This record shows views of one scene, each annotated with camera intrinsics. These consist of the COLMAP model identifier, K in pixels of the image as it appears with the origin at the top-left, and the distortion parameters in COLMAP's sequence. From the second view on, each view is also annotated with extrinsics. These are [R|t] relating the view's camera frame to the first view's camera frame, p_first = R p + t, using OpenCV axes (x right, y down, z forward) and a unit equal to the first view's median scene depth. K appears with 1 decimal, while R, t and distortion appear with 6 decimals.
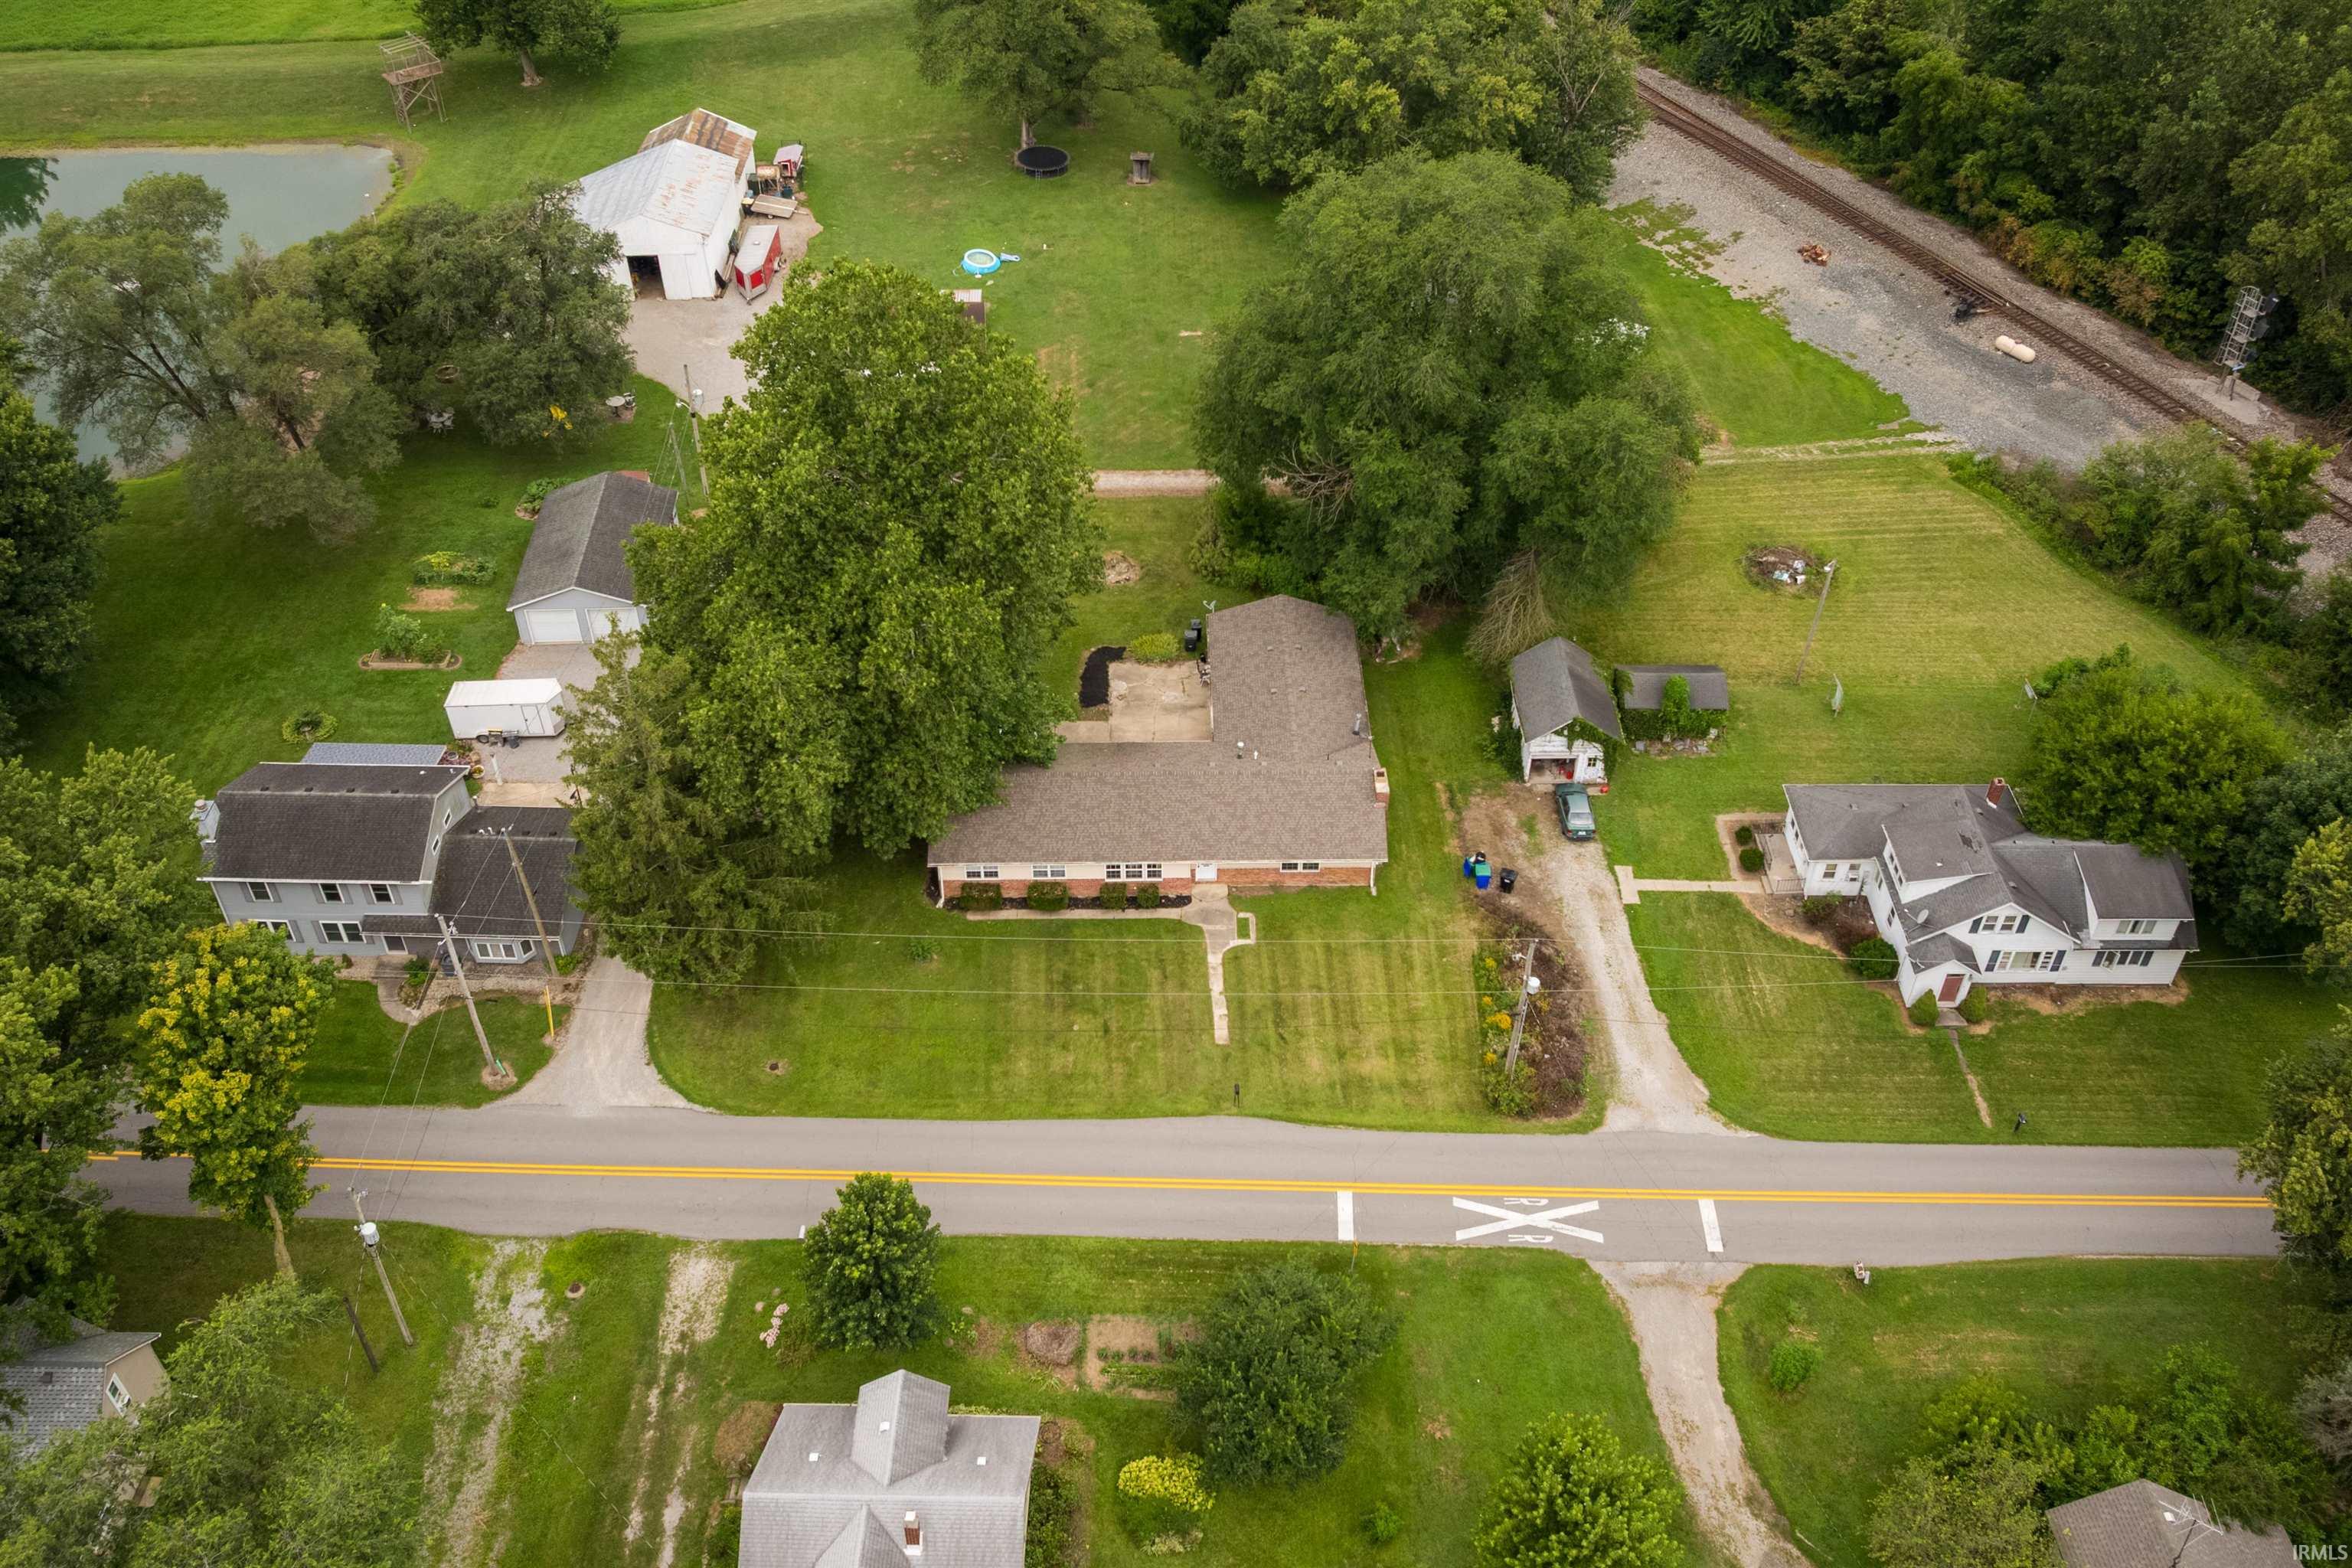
lens RADIAL K [[2034.3, 0, 1142.6], [0, 2034.3, 722.7], [0, 0, 1]] dist [-0.011791, -0.029051]
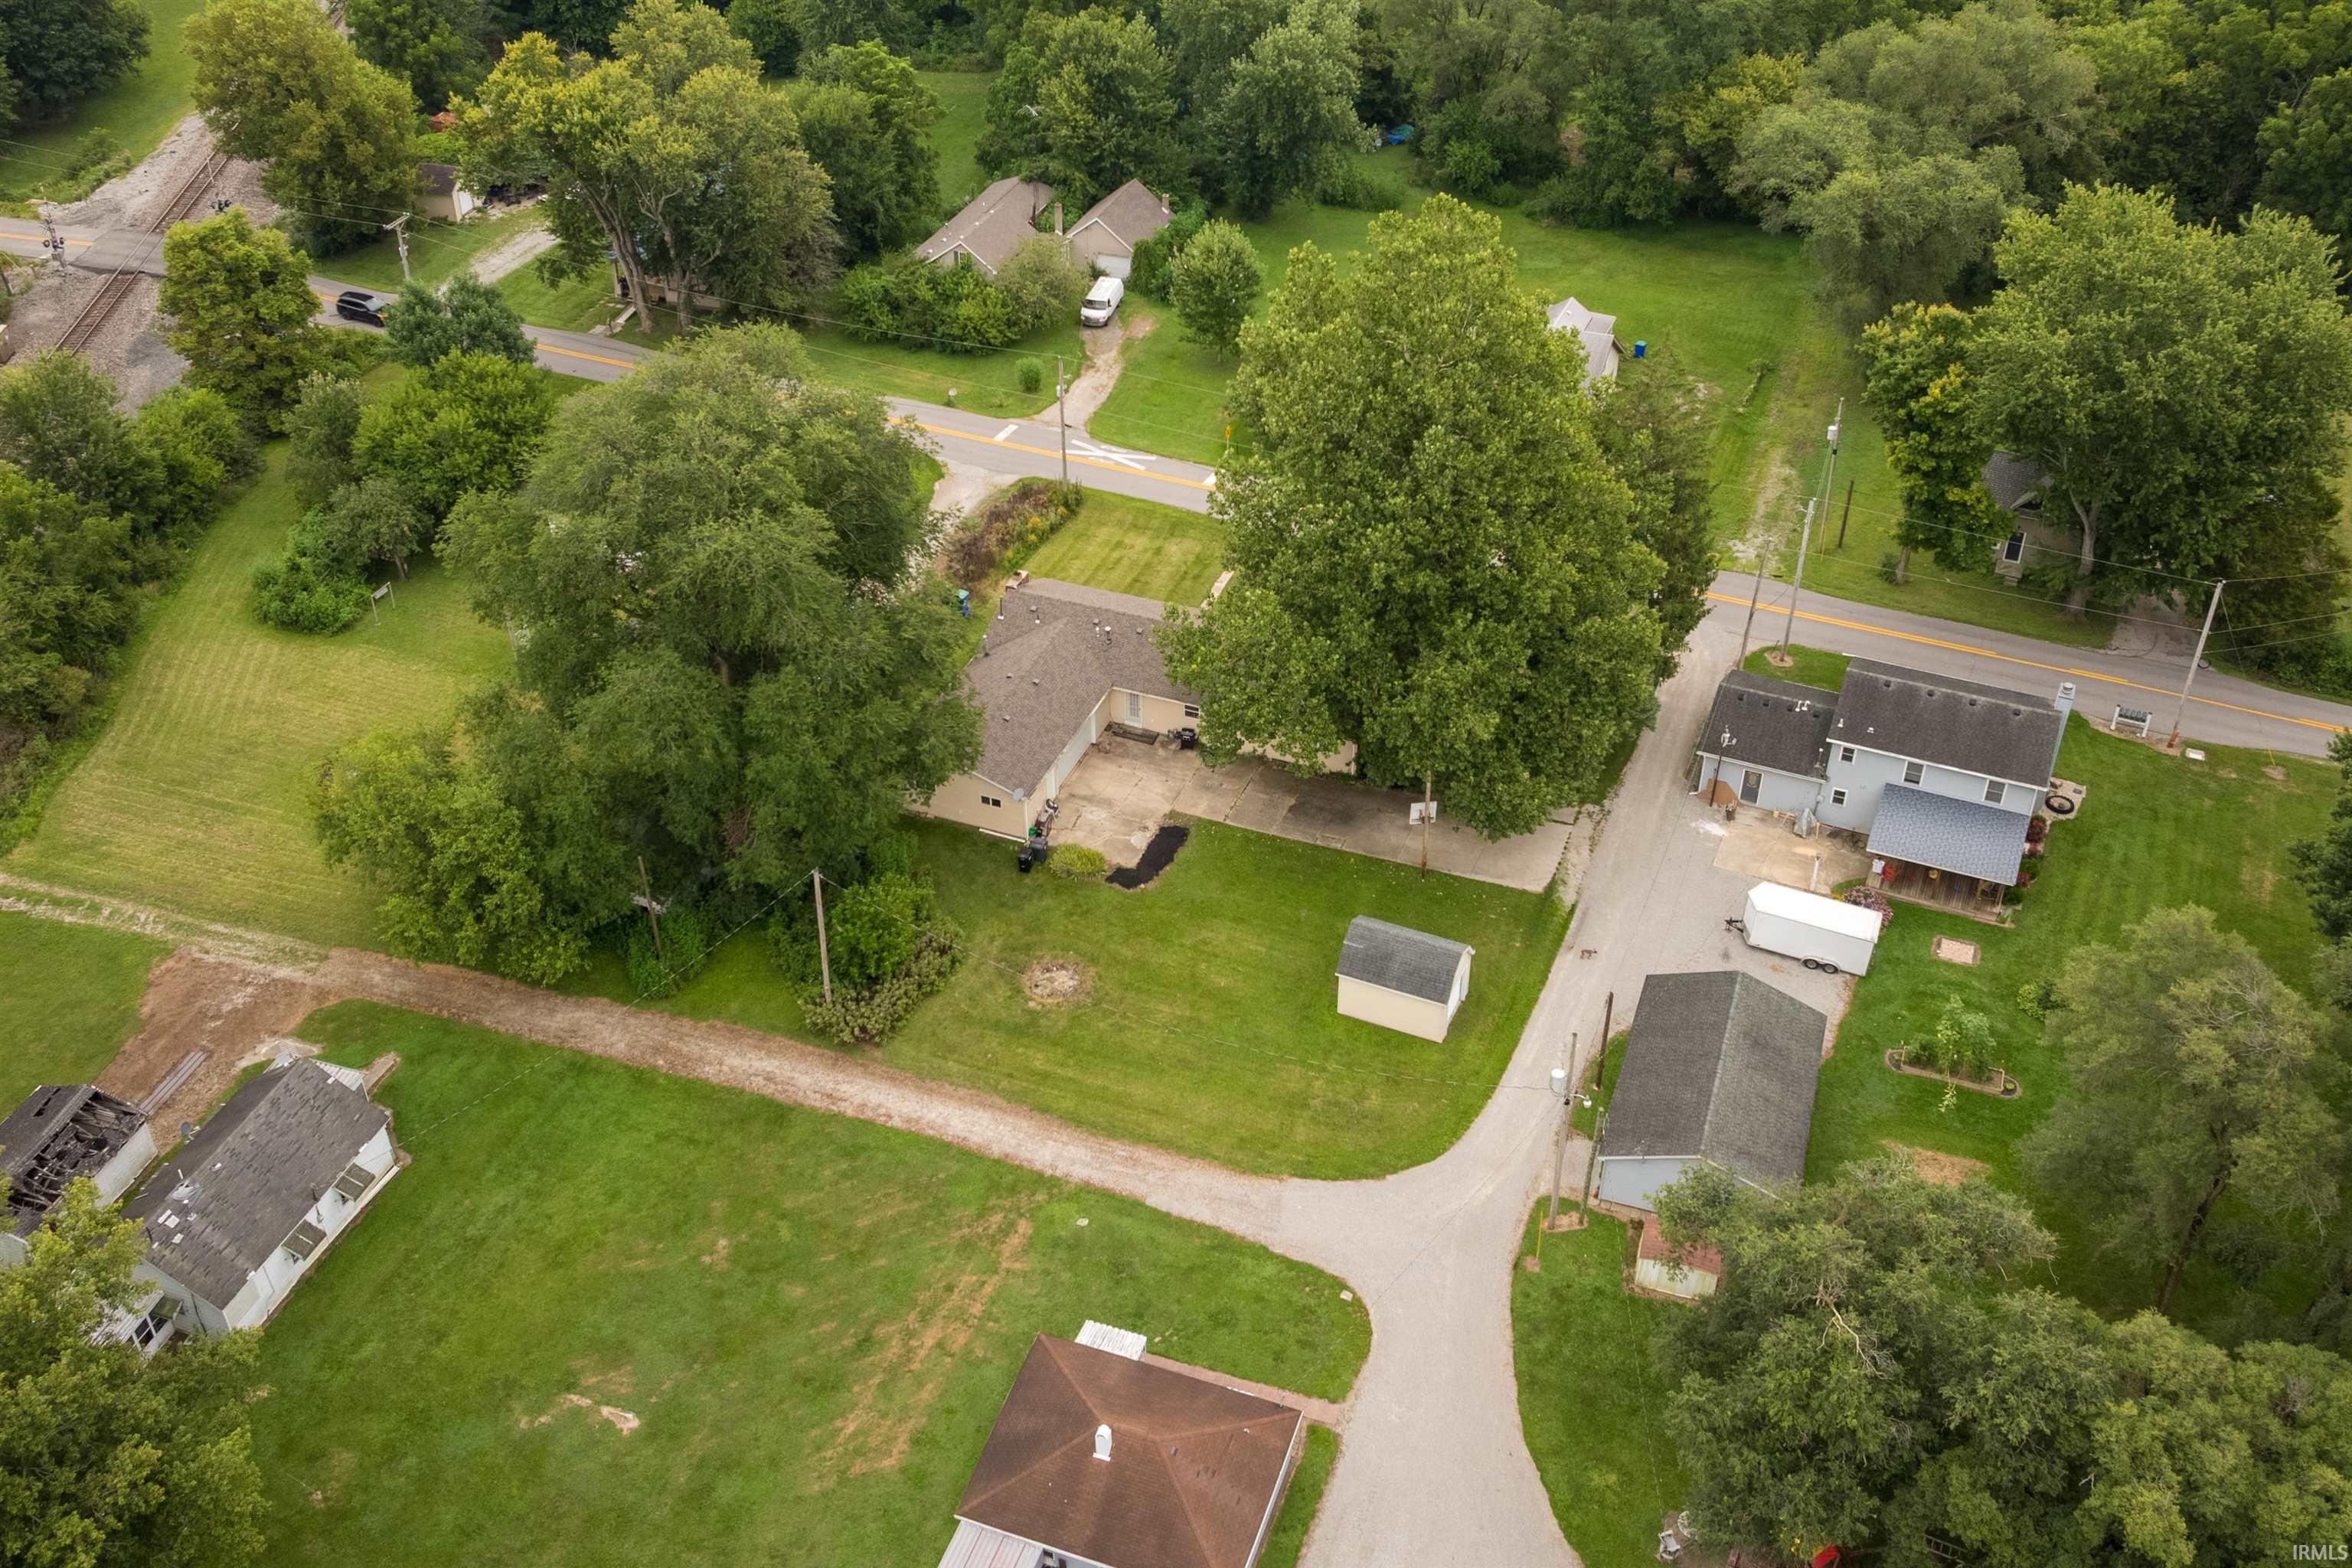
lens RADIAL K [[2202.8, 0, 1184.9], [0, 2202.8, 737.3], [0, 0, 1]] dist [-0.014850, -0.027149]
pose [[-0.930351, -0.205380, 0.303752, -0.395816], [0.239591, 0.286589, 0.927611, -1.161544], [-0.277565, 0.935781, -0.217421, 1.435675]]
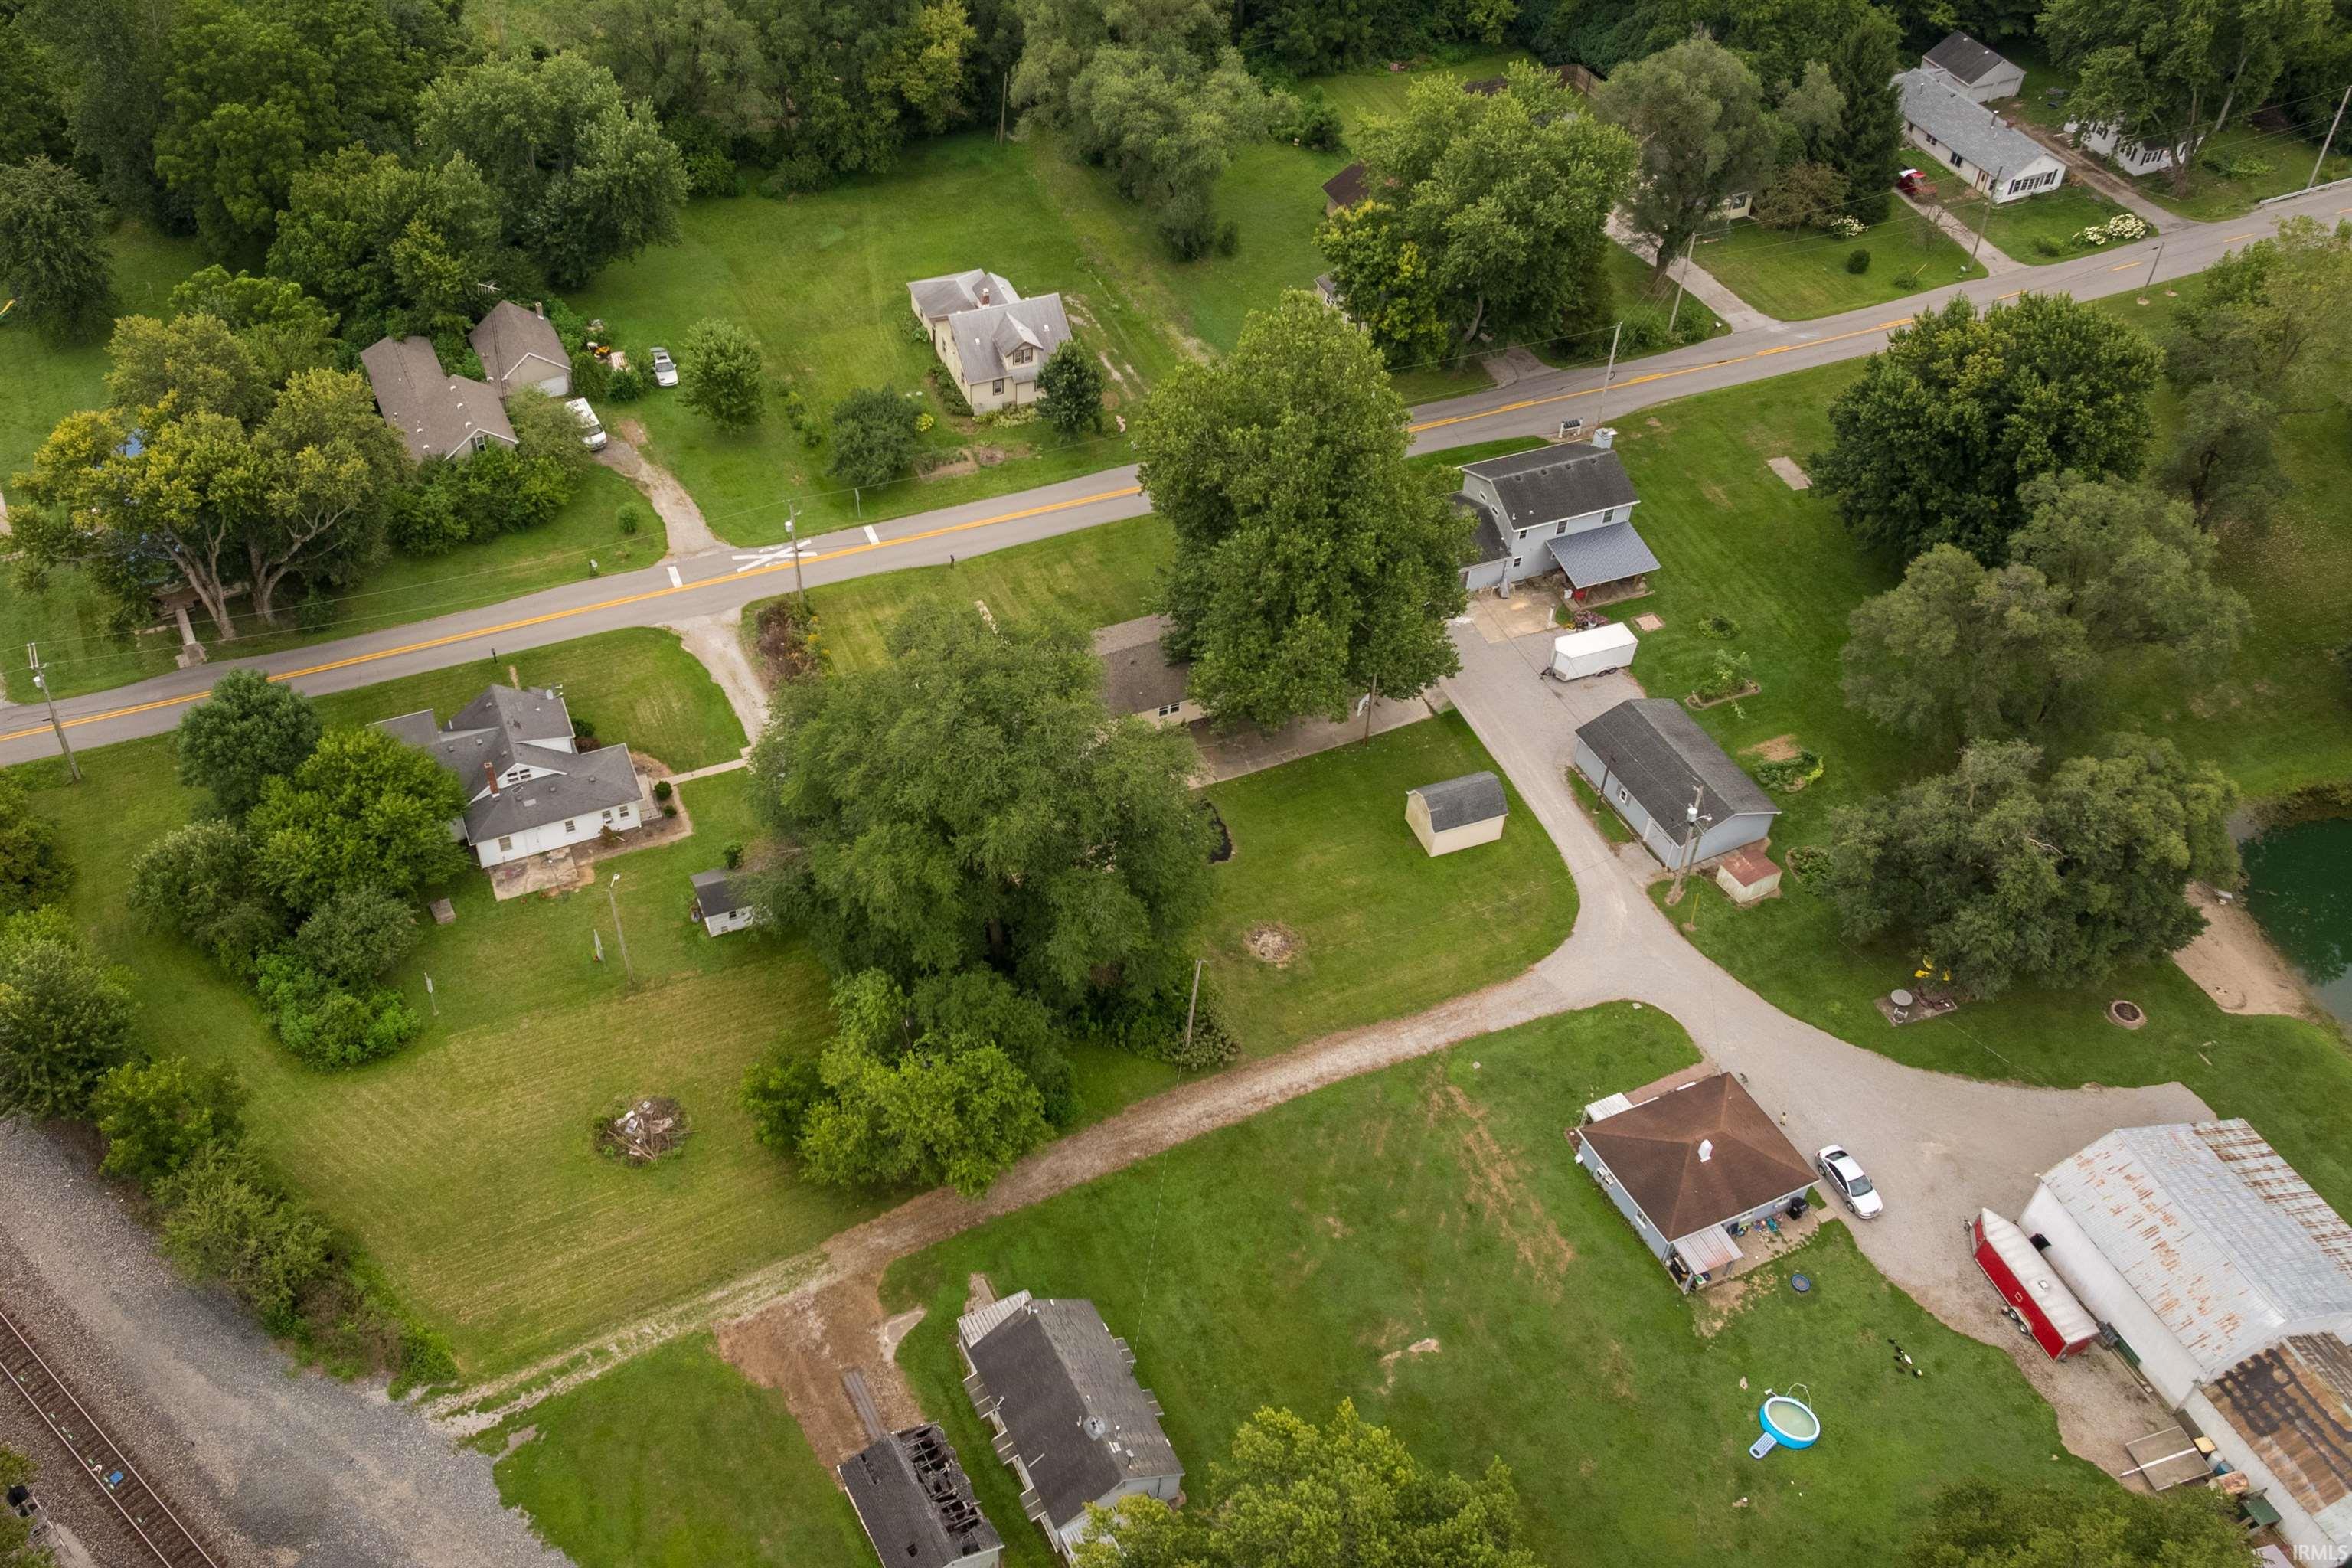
lens RADIAL K [[2164.9, 0, 1059.1], [0, 2164.9, 782.0], [0, 0, 1]] dist [-0.010645, -0.031854]
pose [[-0.924782, 0.267358, -0.270738, 0.486053], [-0.244292, 0.128325, 0.961173, -1.499189], [0.291719, 0.955014, -0.053360, 1.257320]]
